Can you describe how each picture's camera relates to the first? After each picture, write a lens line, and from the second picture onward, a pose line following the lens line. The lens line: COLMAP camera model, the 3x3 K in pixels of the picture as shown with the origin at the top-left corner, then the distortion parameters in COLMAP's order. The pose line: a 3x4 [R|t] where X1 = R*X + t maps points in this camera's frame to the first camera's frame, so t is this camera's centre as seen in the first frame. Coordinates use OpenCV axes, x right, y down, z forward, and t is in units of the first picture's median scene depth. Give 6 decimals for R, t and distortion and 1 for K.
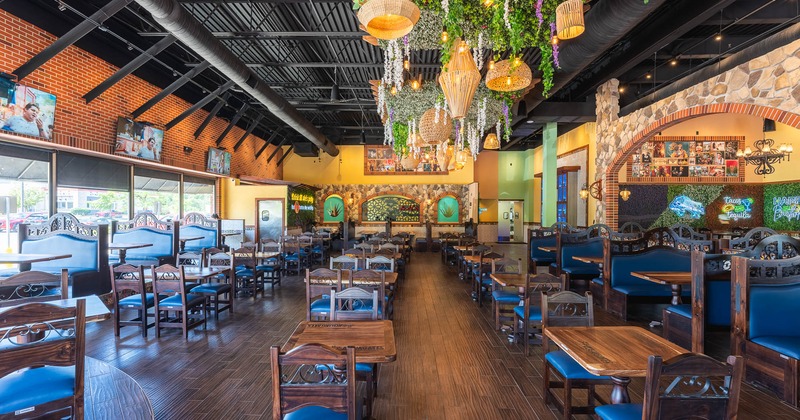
lens RADIAL K [[351.3, 0, 398.6], [0, 351.3, 211.0], [0, 0, 1]] dist [-0.000124, -0.000420]
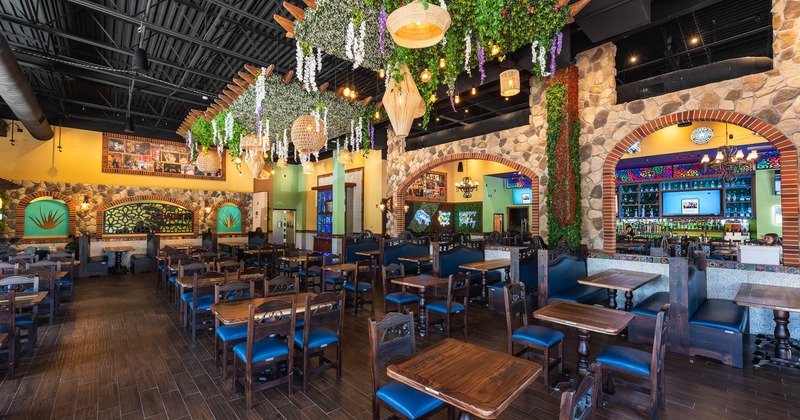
lens RADIAL K [[322.9, 0, 395.2], [0, 322.9, 212.6], [0, 0, 1]] dist [0.003974, -0.000106]
pose [[0.721666, 0.014129, 0.692097, -0.187730], [-0.000966, 0.999811, -0.019404, -0.005179], [-0.692241, 0.013335, 0.721543, 0.111147]]
